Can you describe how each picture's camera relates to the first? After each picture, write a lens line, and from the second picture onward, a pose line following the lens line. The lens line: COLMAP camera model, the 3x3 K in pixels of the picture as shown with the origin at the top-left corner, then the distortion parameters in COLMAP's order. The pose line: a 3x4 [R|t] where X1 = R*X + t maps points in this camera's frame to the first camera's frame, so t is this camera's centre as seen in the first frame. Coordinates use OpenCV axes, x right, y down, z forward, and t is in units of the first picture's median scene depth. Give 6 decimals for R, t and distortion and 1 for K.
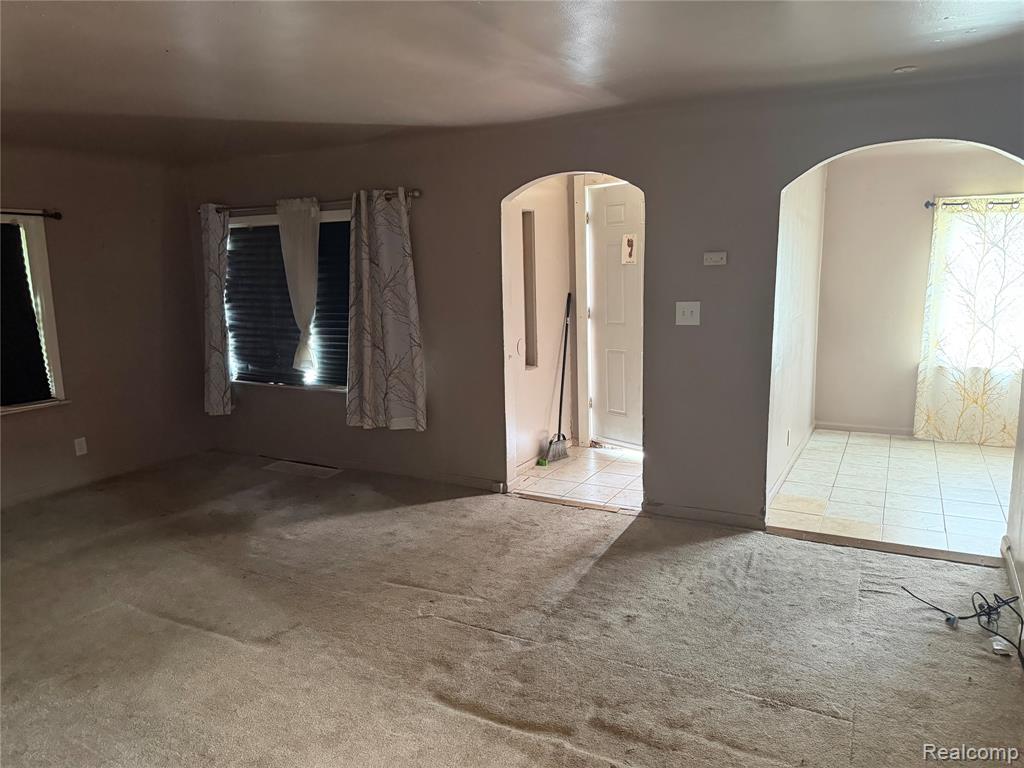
lens RADIAL K [[727.3, 0, 512.5], [0, 727.3, 383.1], [0, 0, 1]] dist [-0.002903, -0.000715]
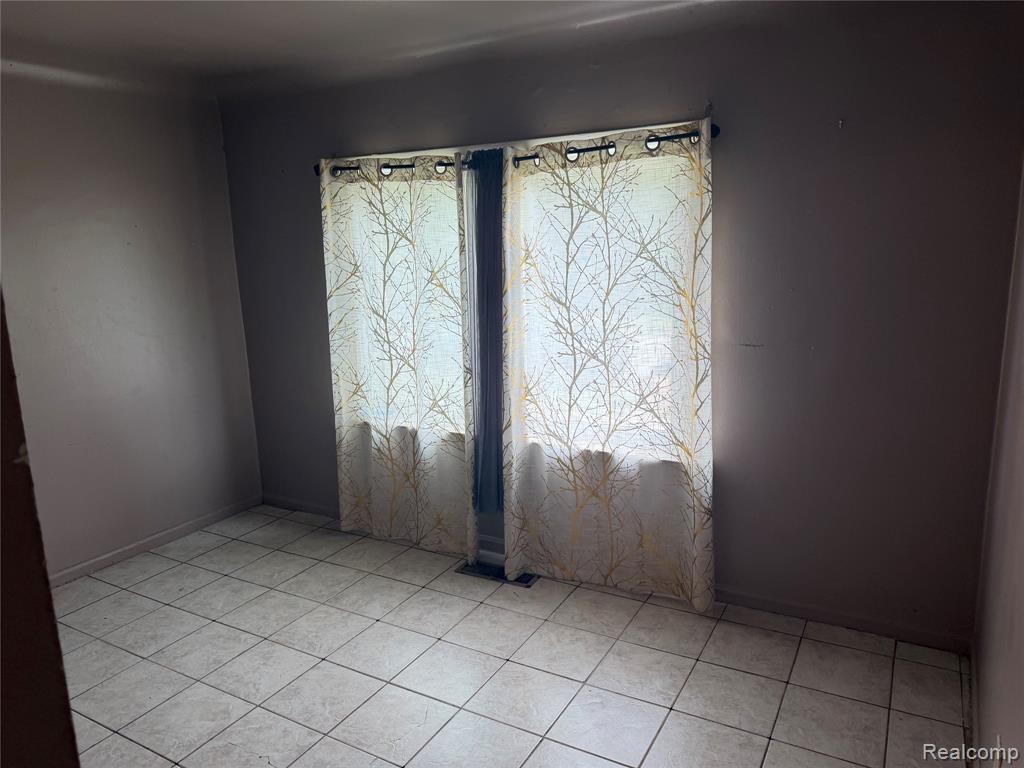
lens RADIAL K [[727.3, 0, 511.2], [0, 727.3, 386.0], [0, 0, 1]] dist [-0.002903, -0.000715]
pose [[0.998894, -0.005920, -0.046648, 0.777411], [0.009289, 0.997338, 0.072328, -0.104970], [0.046096, -0.072682, 0.996289, 0.374871]]
